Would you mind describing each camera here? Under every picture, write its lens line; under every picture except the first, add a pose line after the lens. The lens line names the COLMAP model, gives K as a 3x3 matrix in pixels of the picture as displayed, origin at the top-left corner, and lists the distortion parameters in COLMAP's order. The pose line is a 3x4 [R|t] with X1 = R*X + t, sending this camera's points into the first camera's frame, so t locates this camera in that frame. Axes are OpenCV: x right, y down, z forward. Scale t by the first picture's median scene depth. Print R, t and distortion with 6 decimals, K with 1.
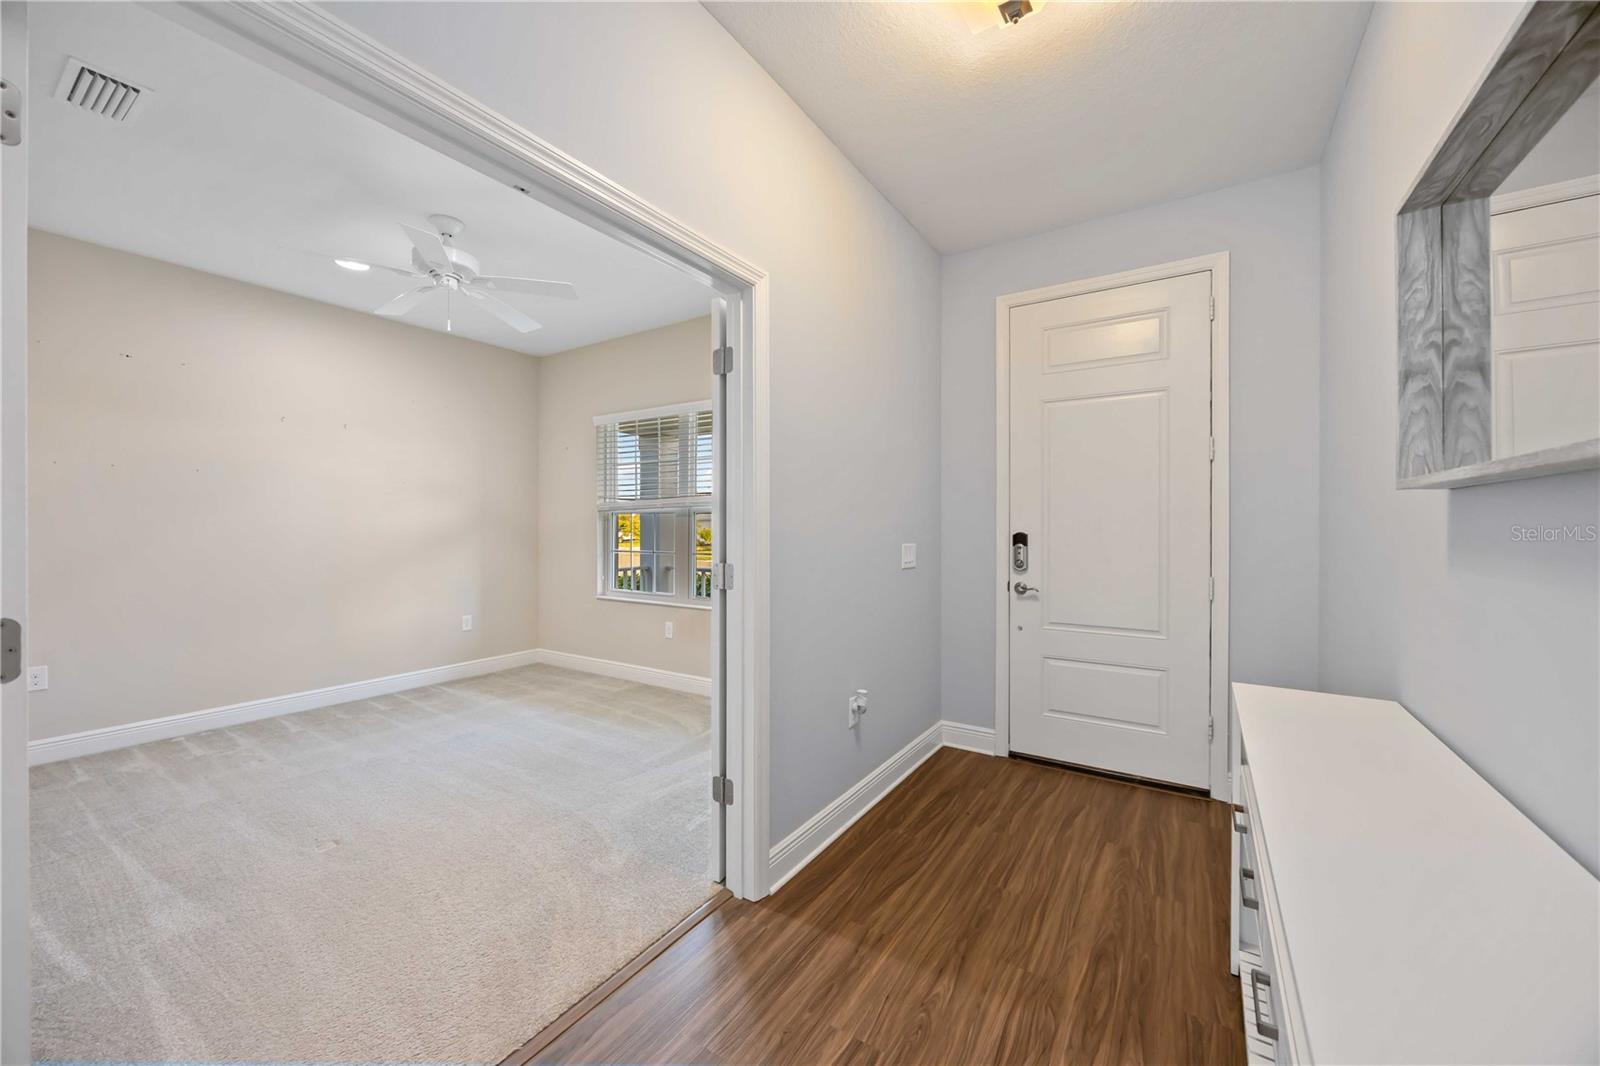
lens RADIAL K [[612.9, 0, 799.3], [0, 612.9, 526.8], [0, 0, 1]] dist [-0.000147, 0.000024]
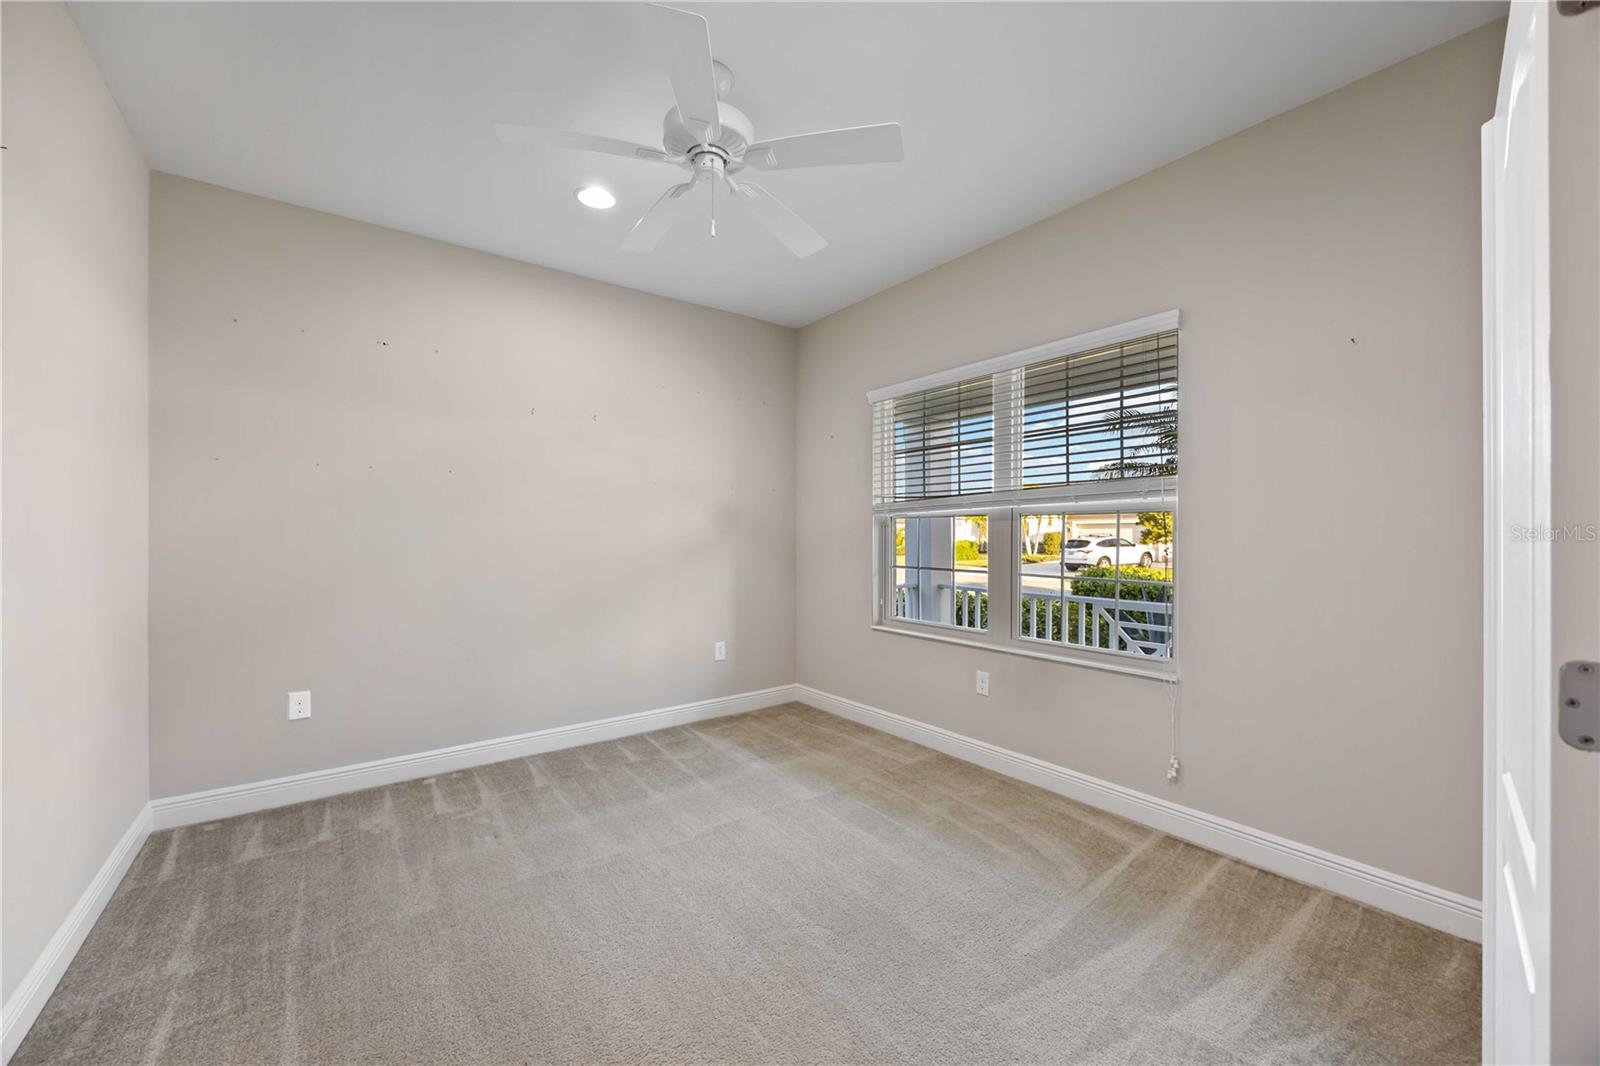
lens RADIAL K [[612.9, 0, 798.0], [0, 612.9, 534.0], [0, 0, 1]] dist [-0.000147, 0.000024]
pose [[0.941559, -0.001117, -0.336847, -0.197794], [0.000724, 0.999999, -0.001293, -0.000363], [0.336849, 0.000973, 0.941558, 0.307471]]
